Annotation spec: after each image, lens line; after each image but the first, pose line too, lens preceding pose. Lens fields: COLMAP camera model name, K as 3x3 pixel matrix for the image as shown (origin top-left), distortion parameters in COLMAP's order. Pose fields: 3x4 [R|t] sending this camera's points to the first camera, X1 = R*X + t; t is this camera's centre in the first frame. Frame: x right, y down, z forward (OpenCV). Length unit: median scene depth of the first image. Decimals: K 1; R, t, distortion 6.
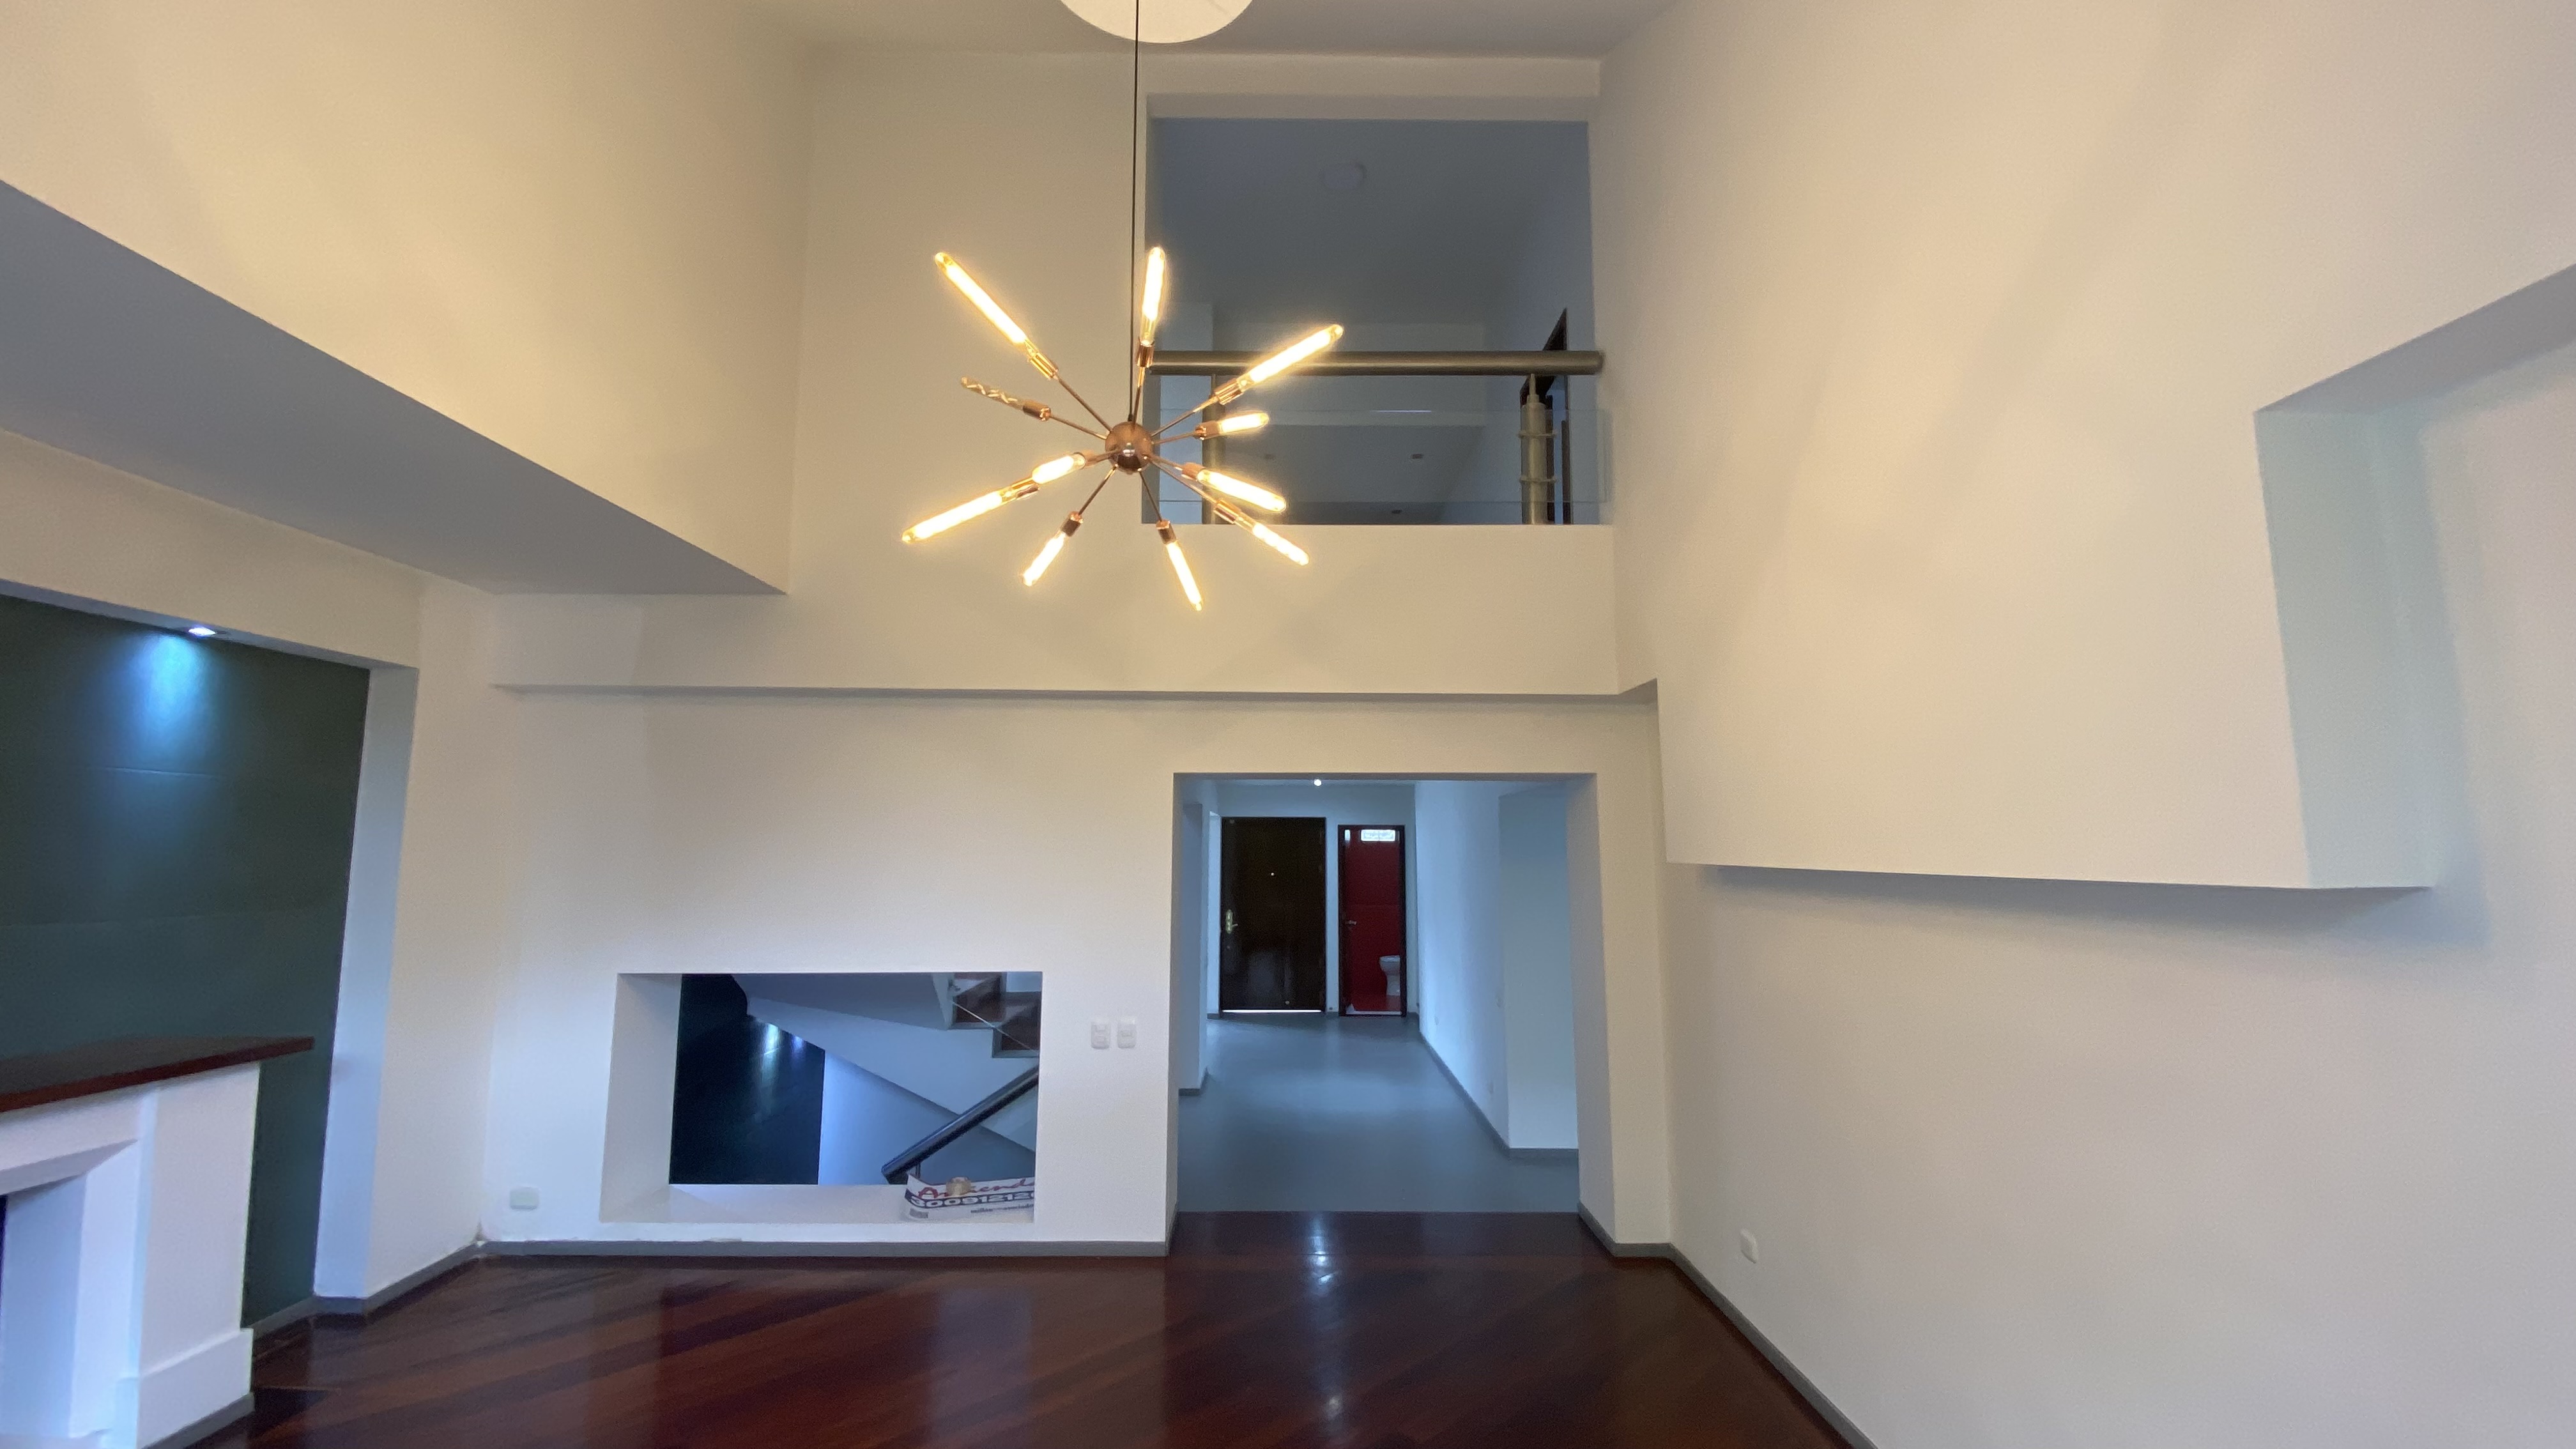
lens RADIAL K [[1040.7, 0, 1288.0], [0, 1040.7, 724.5], [0, 0, 1]] dist [0.000446, 0.000036]
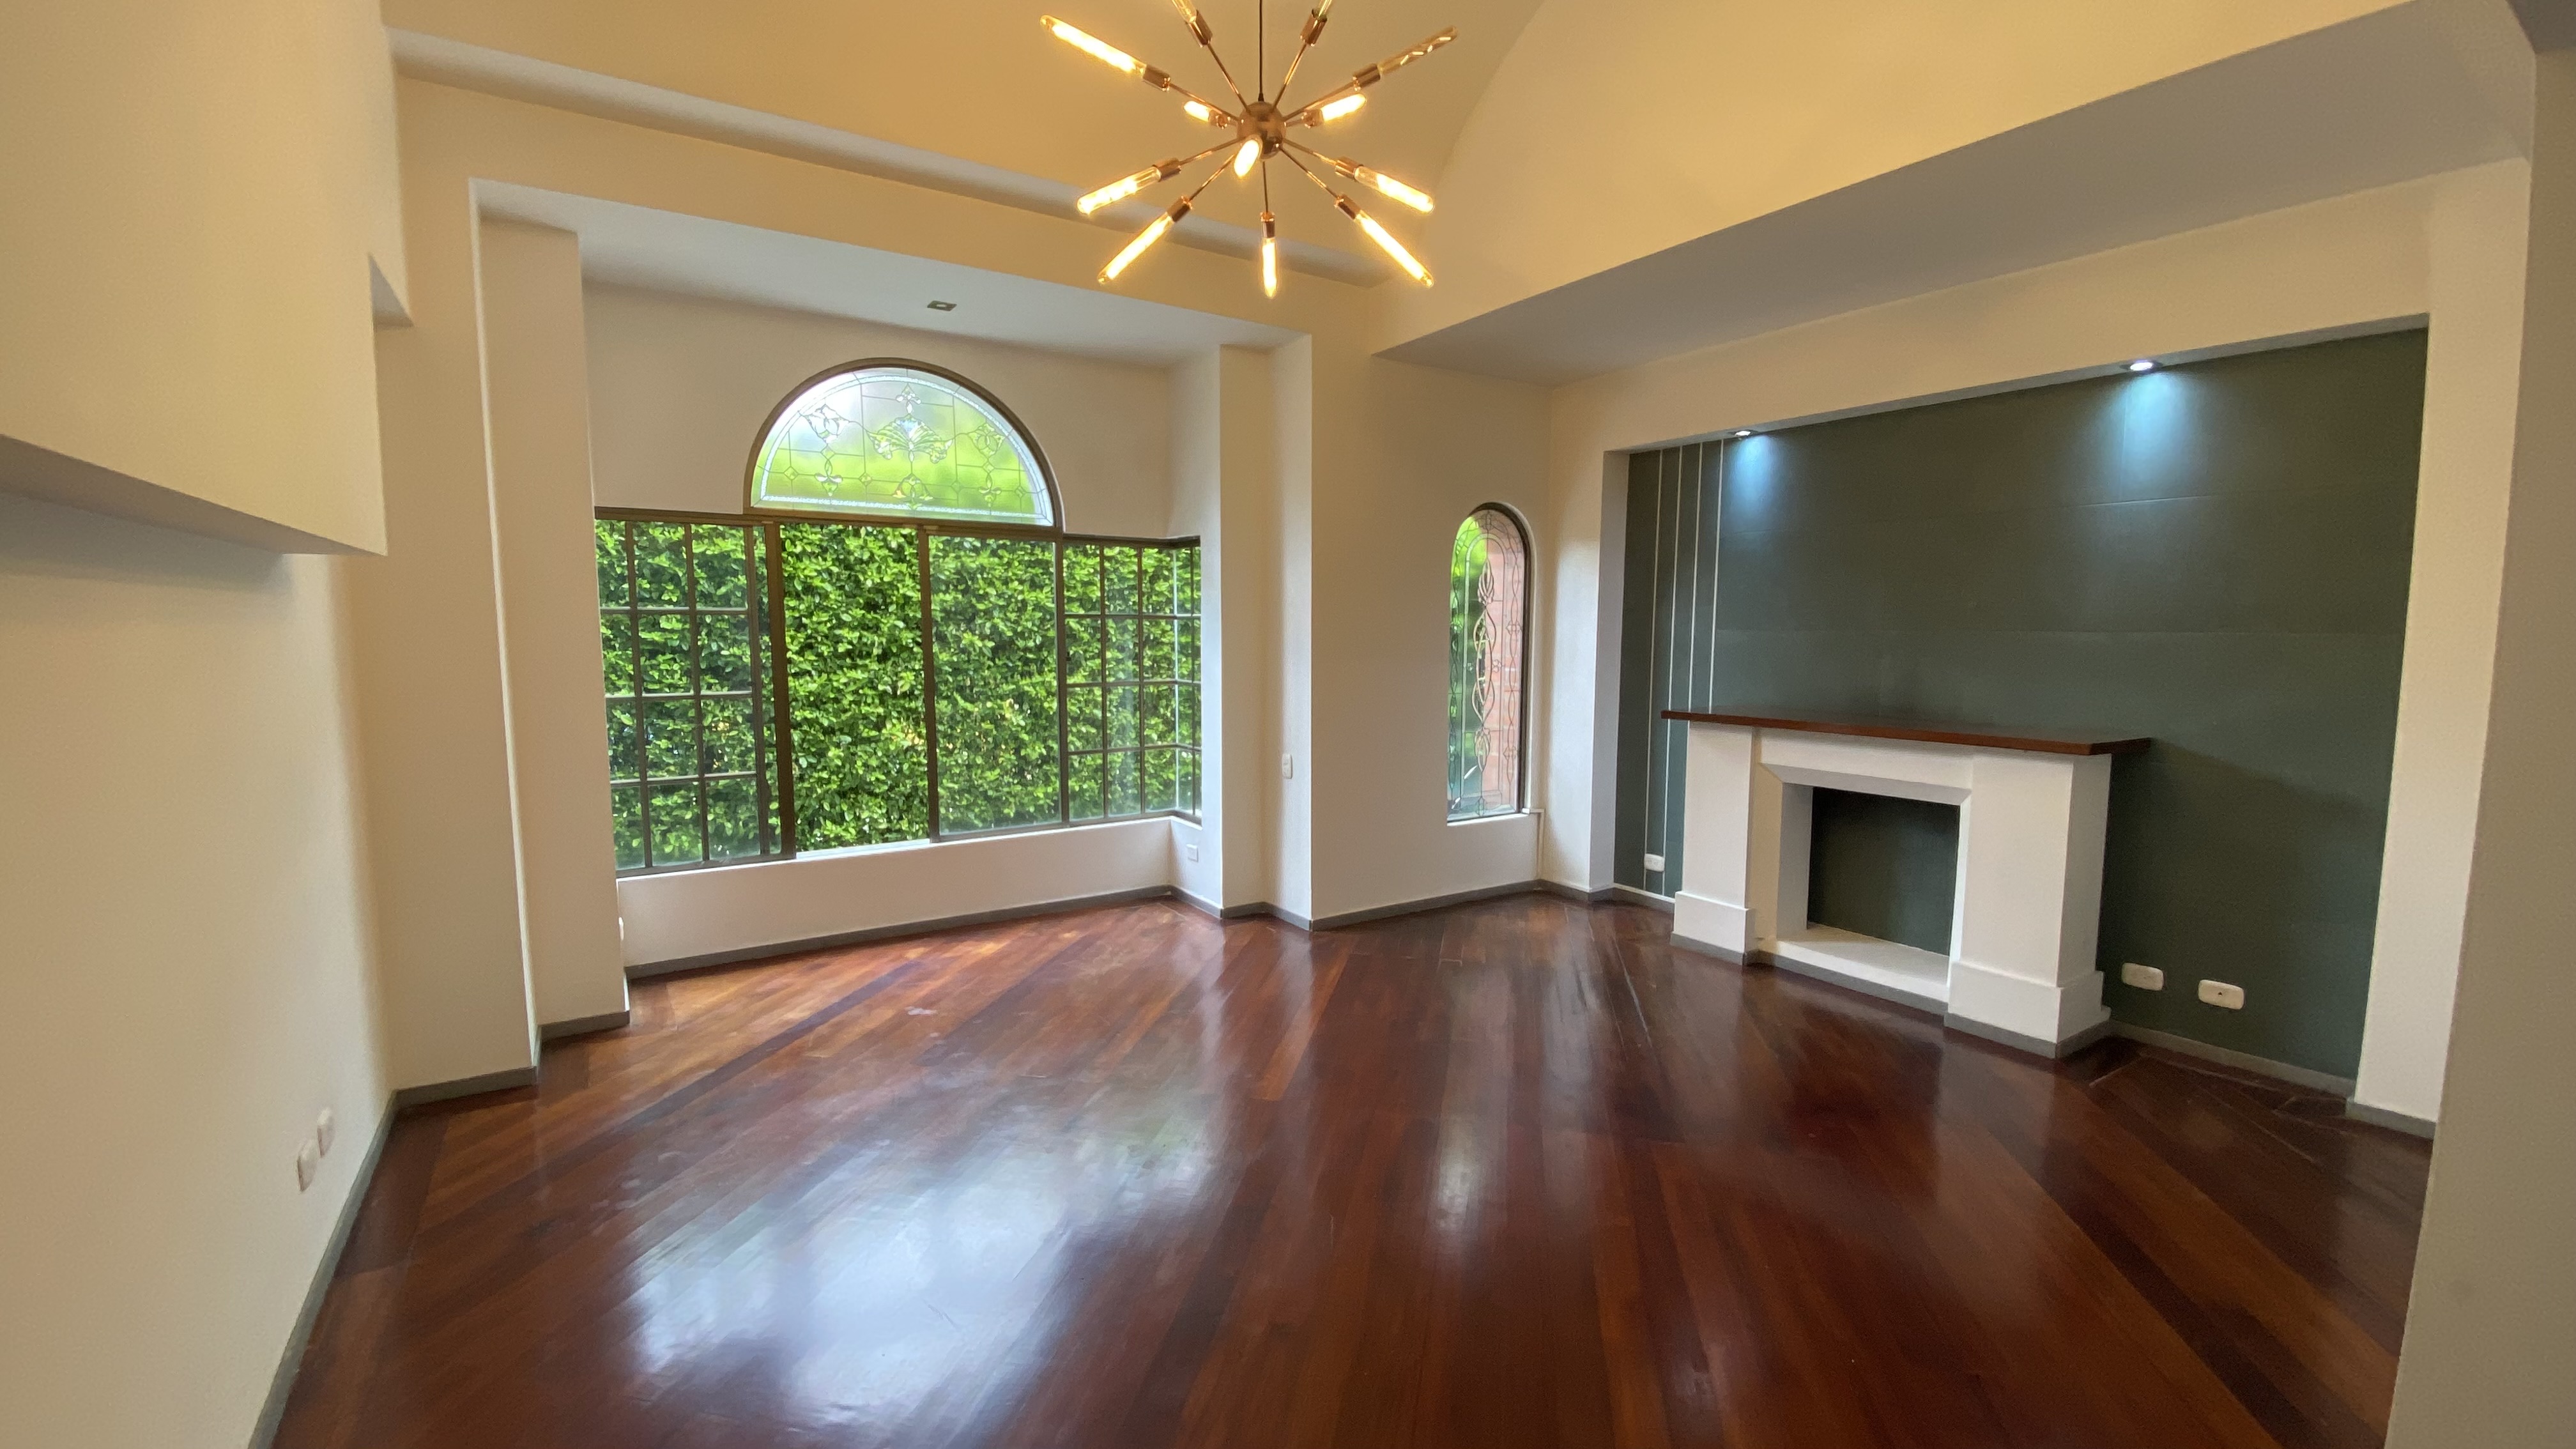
lens RADIAL K [[1040.7, 0, 1288.0], [0, 1040.7, 724.5], [0, 0, 1]] dist [0.000446, 0.000036]
pose [[-0.835031, 0.055952, -0.547351, 0.320933], [0.069514, 0.997573, -0.004074, 0.237225], [0.545795, -0.041450, -0.836893, 1.503023]]
